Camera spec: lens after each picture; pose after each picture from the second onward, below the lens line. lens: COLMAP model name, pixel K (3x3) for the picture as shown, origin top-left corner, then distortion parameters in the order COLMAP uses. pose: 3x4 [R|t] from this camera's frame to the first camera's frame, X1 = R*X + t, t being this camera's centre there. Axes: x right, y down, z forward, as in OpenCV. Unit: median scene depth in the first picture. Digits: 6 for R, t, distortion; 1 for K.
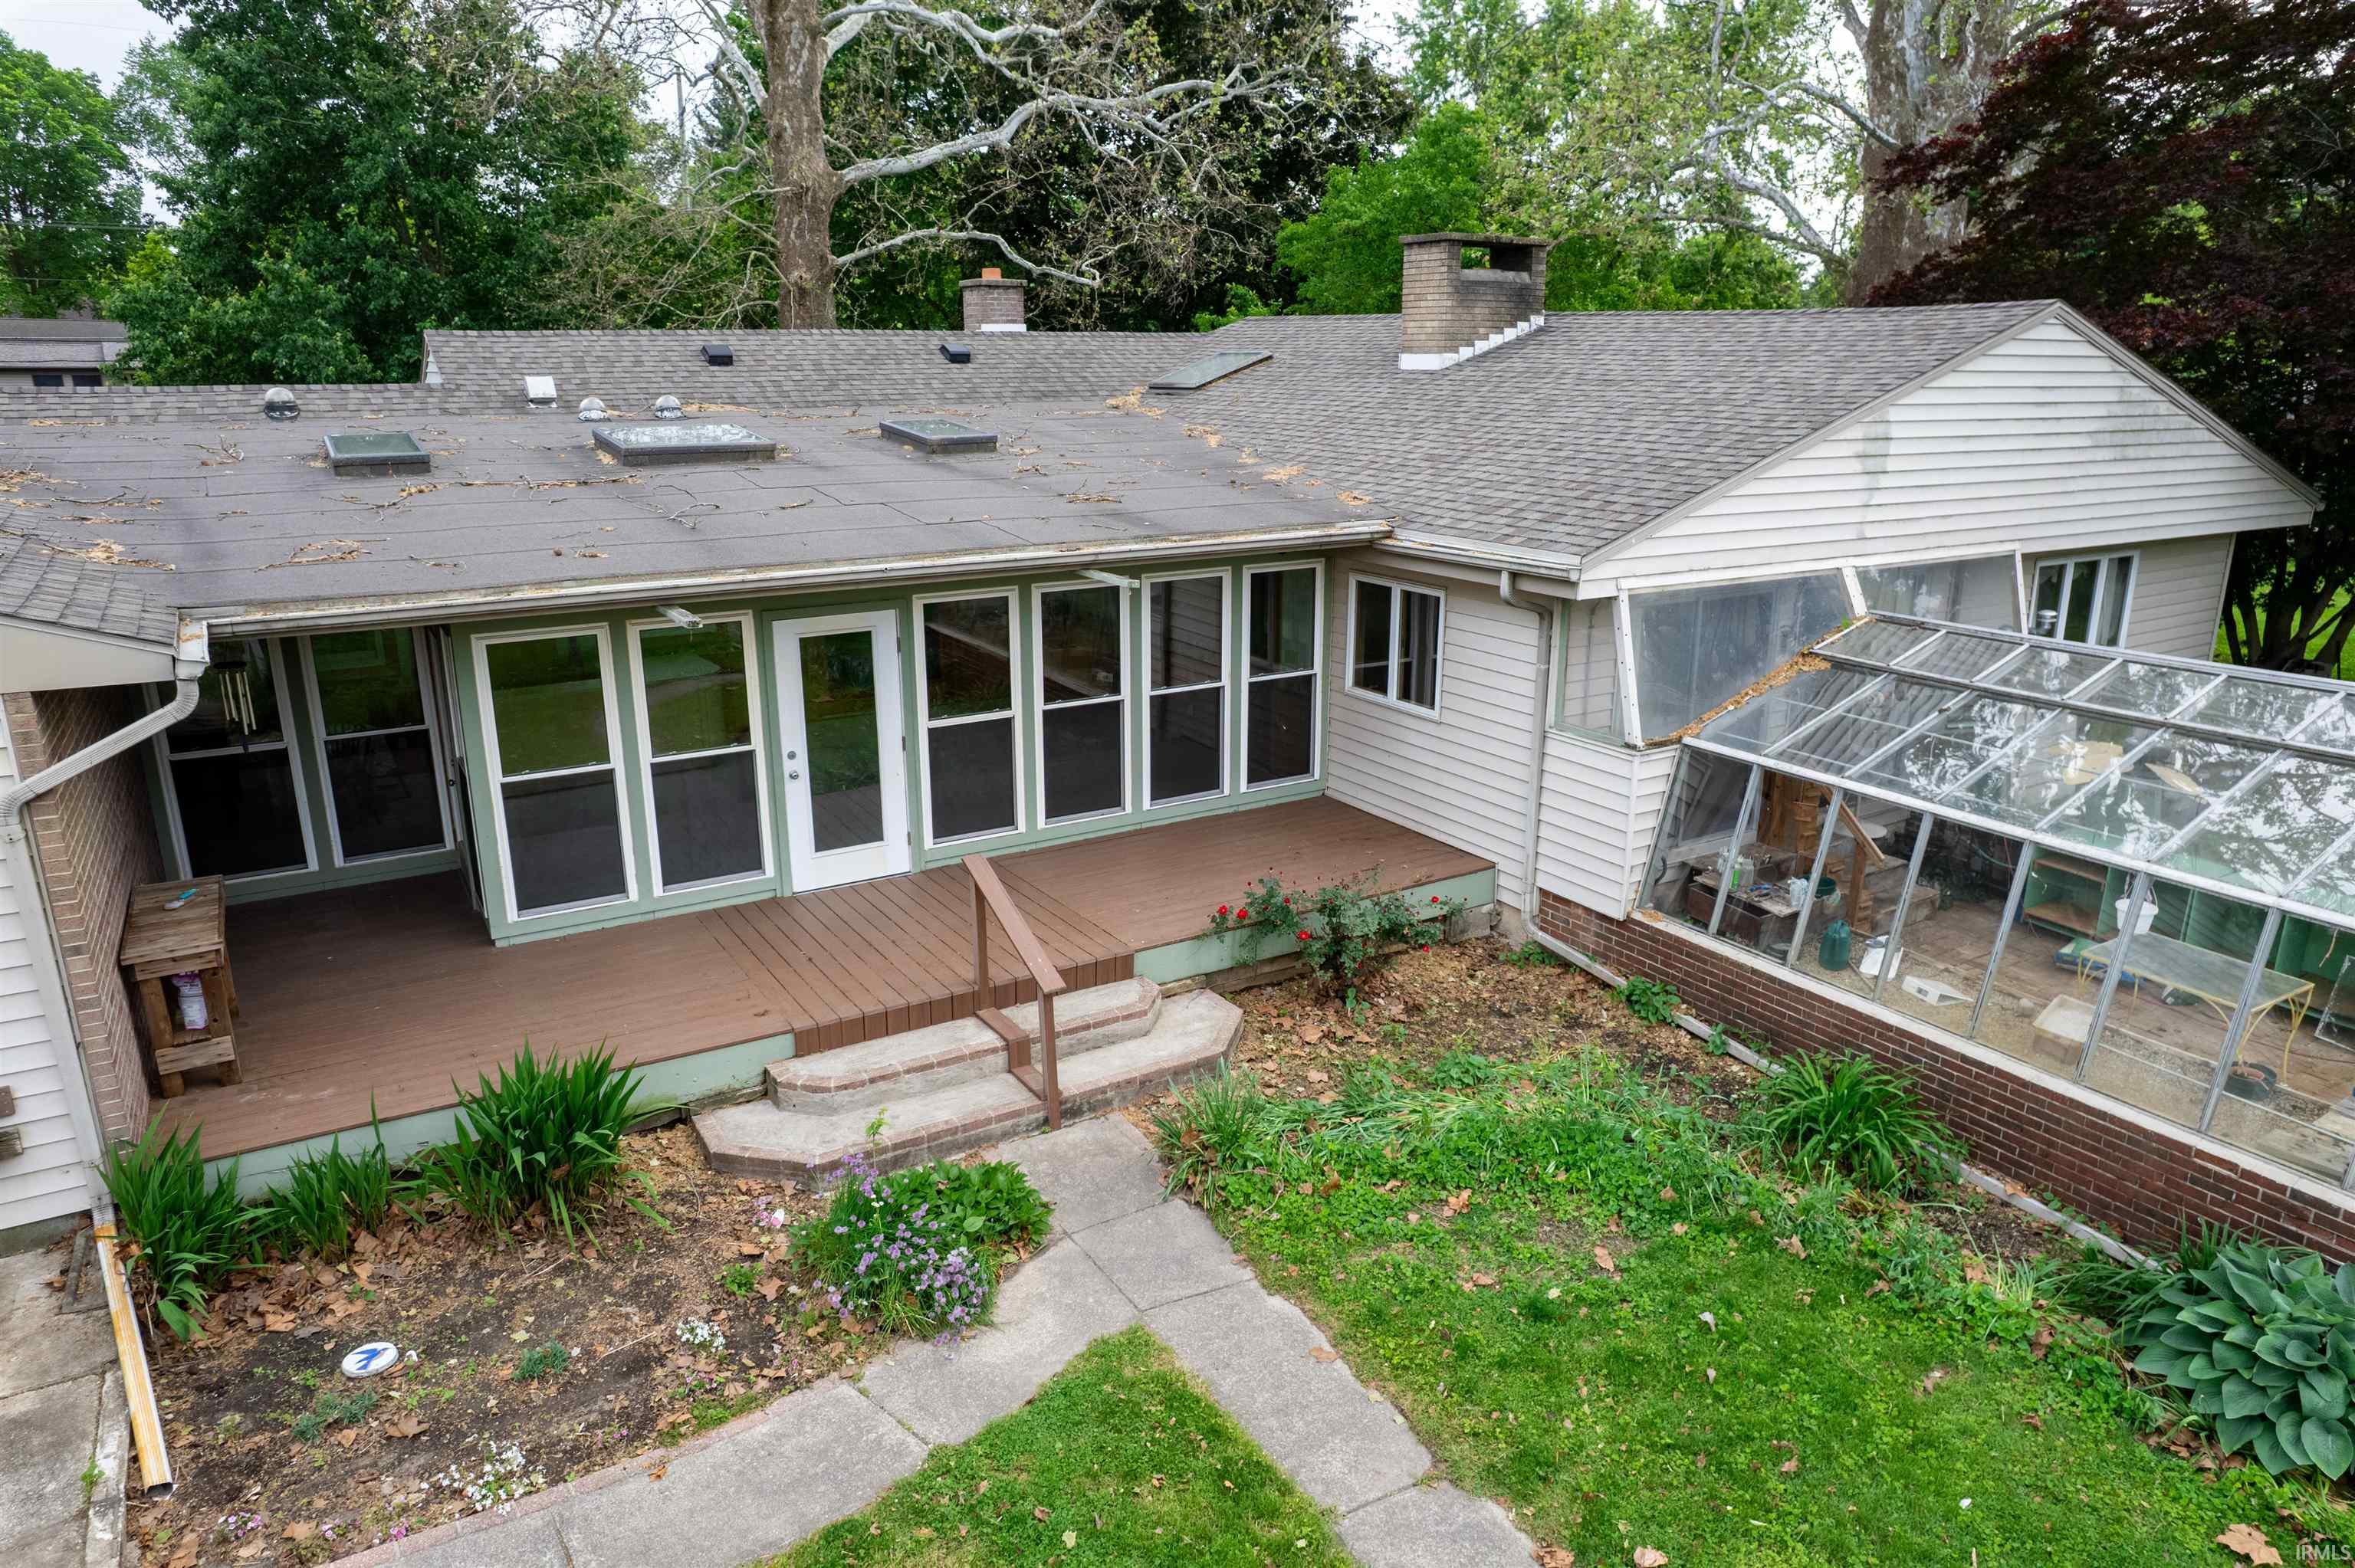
lens RADIAL K [[1503.0, 0, 1188.9], [0, 1503.0, 779.1], [0, 0, 1]] dist [-0.068780, 0.063985]
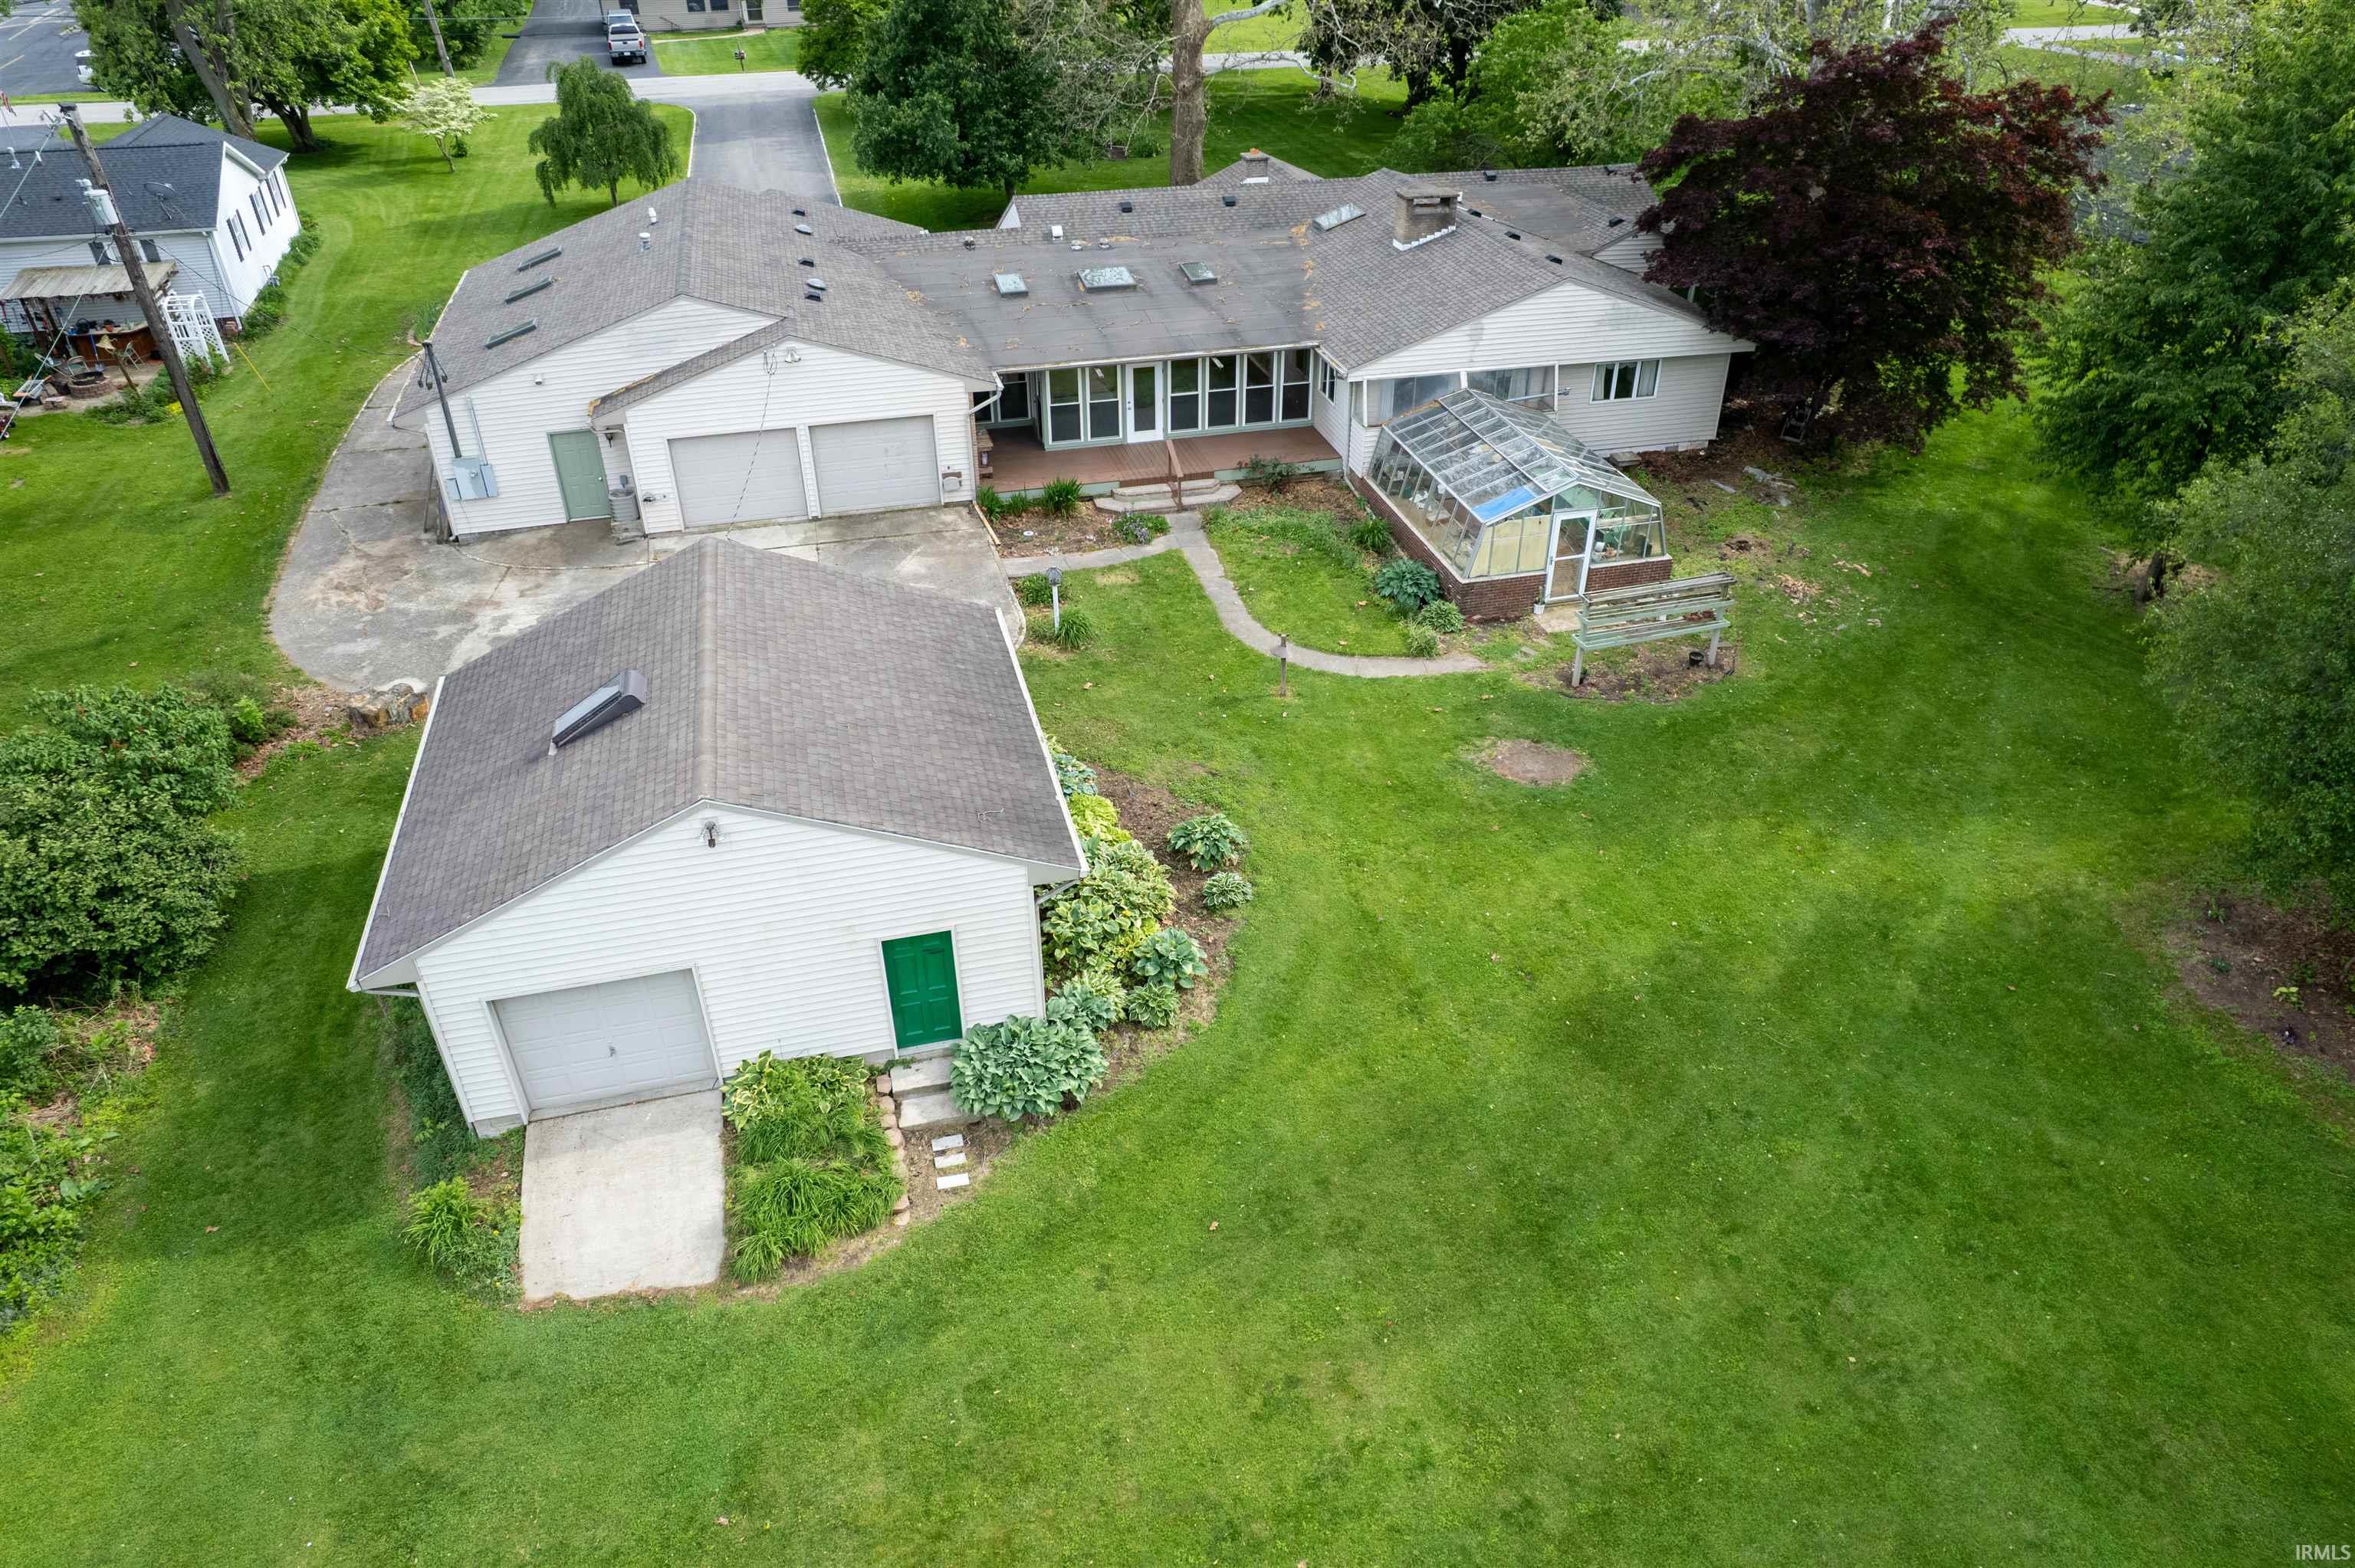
lens RADIAL K [[1503.0, 0, 1188.9], [0, 1503.0, 779.1], [0, 0, 1]] dist [-0.068780, 0.063985]
pose [[0.956935, 0.159957, -0.242259, 0.898855], [-0.078180, 0.945670, 0.315588, -0.316281], [0.279578, -0.283058, 0.917450, -2.532176]]
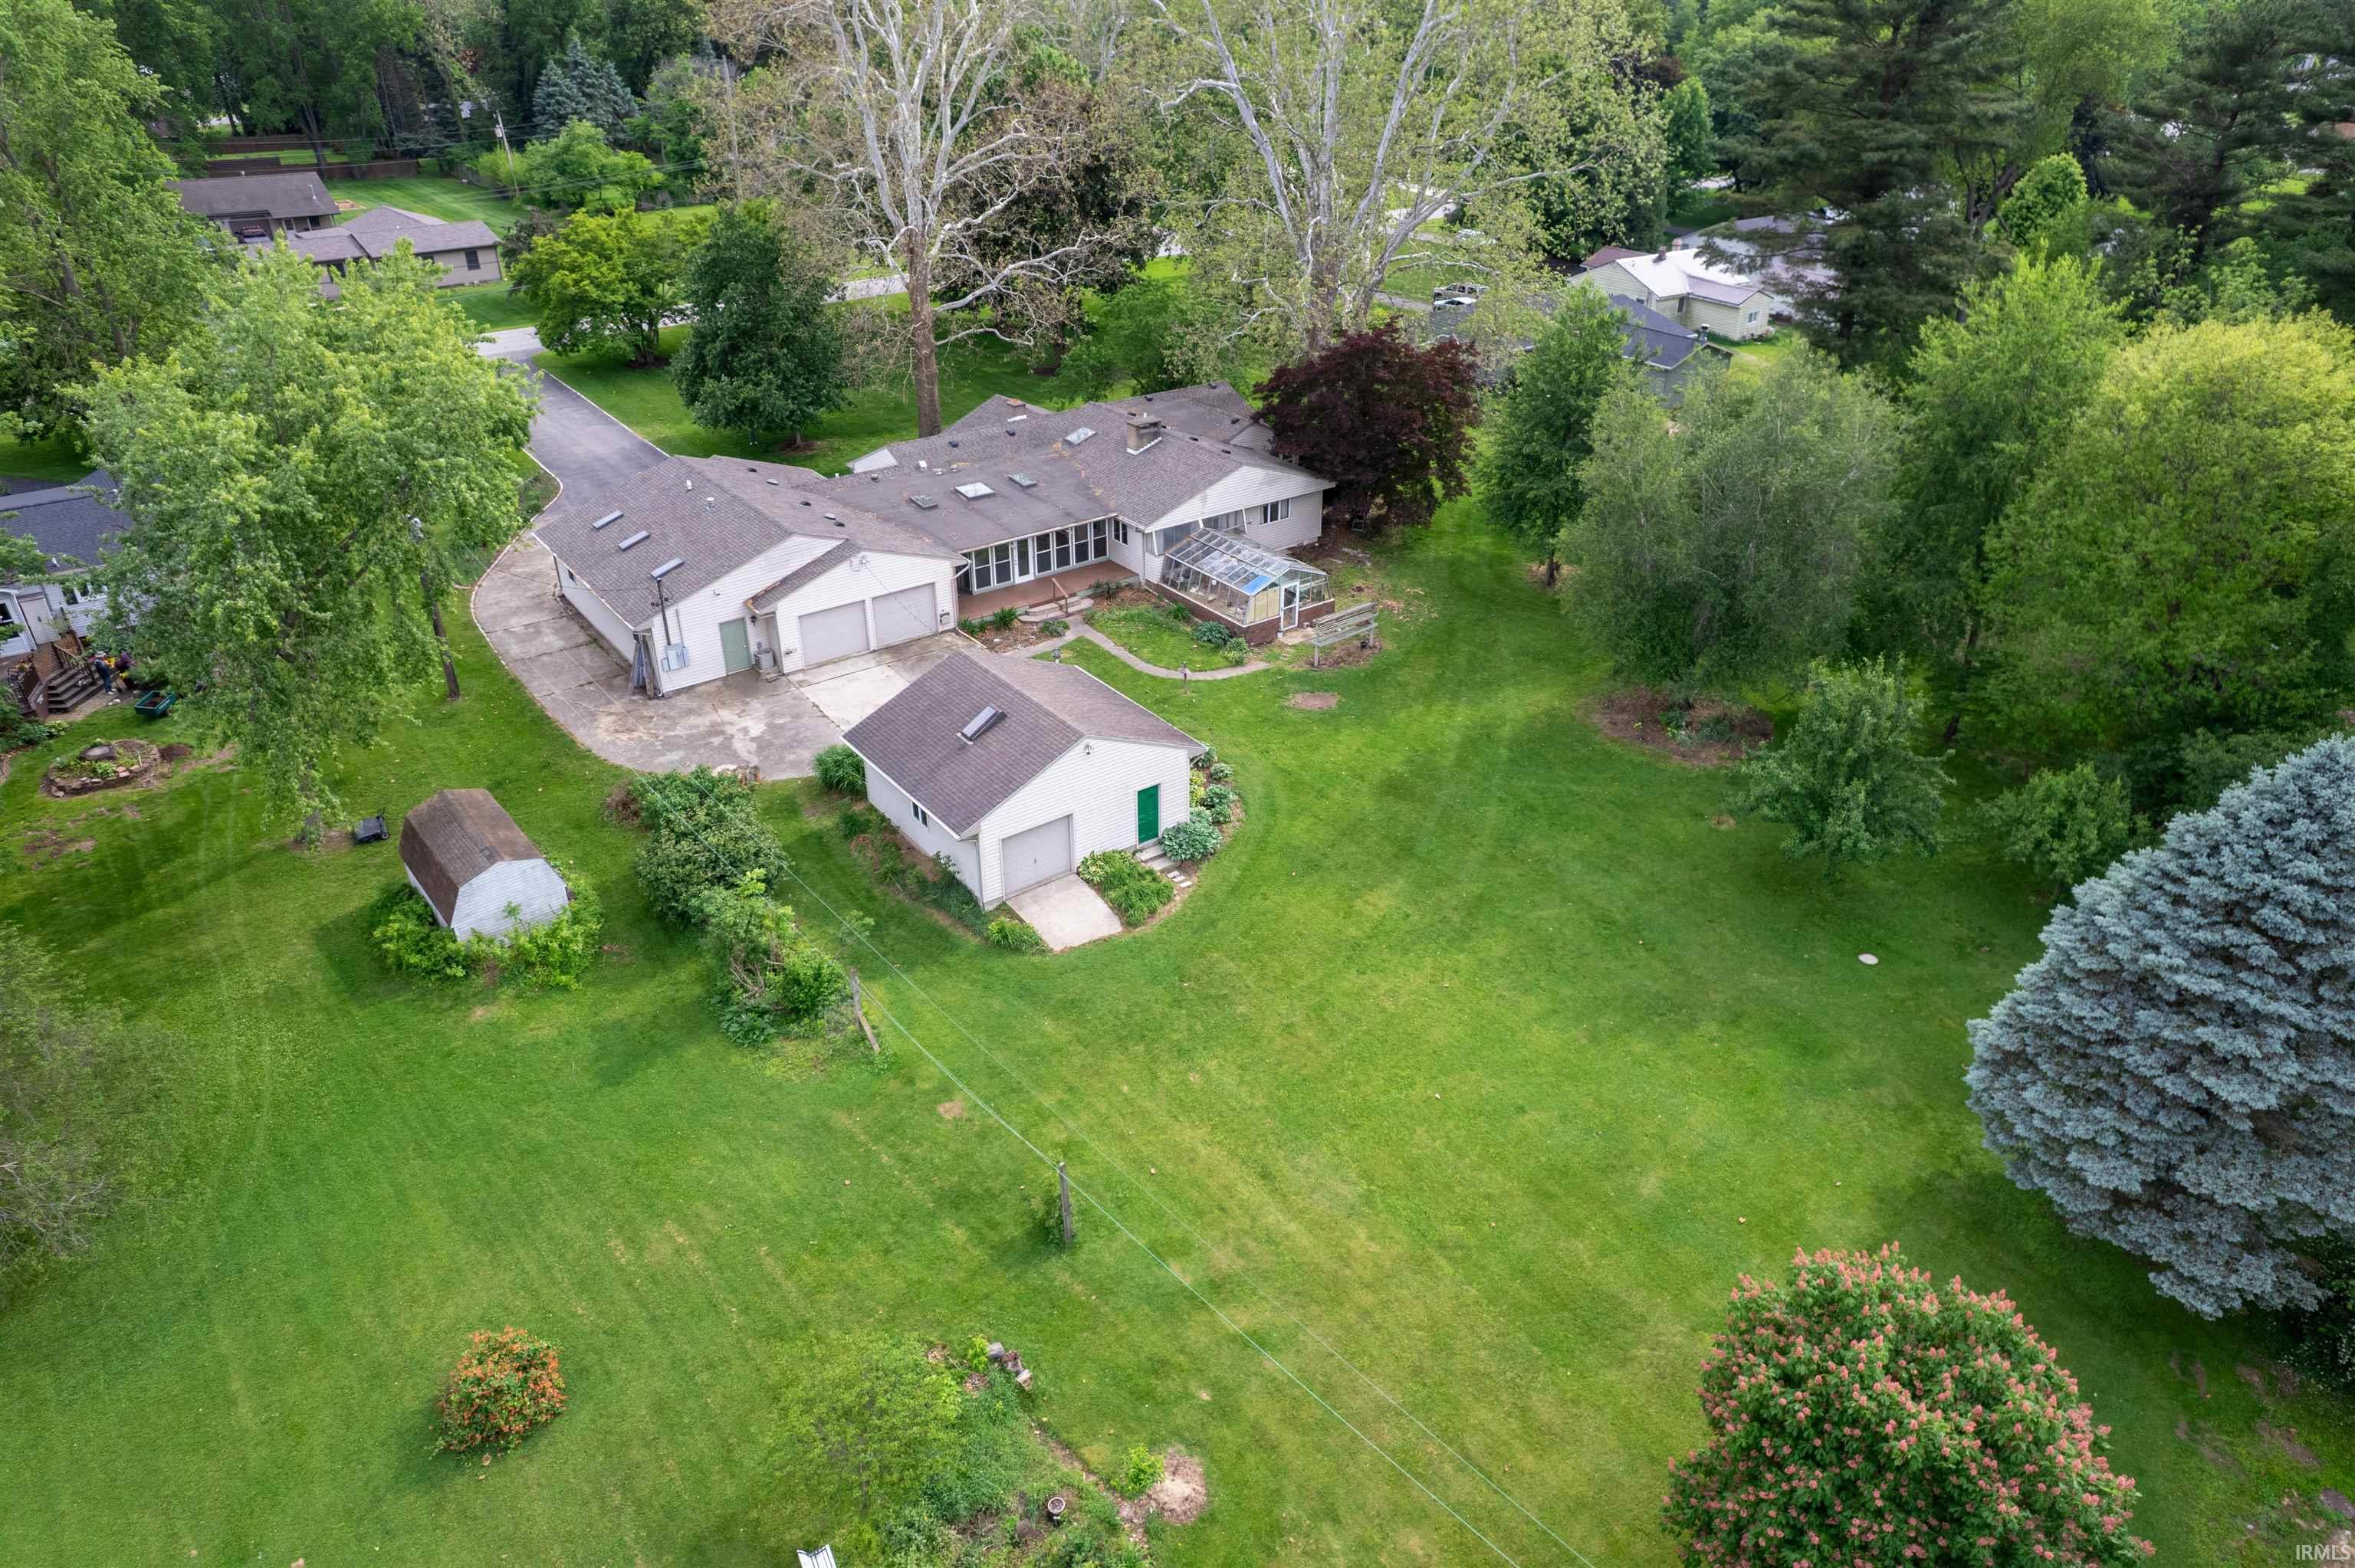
lens RADIAL K [[1535.0, 0, 1163.4], [0, 1535.0, 732.6], [0, 0, 1]] dist [-0.000826, -0.000091]
pose [[0.996555, -0.040825, 0.072183, -0.164204], [0.025388, 0.978828, 0.203103, -0.615209], [-0.078947, -0.200571, 0.976493, -5.516714]]
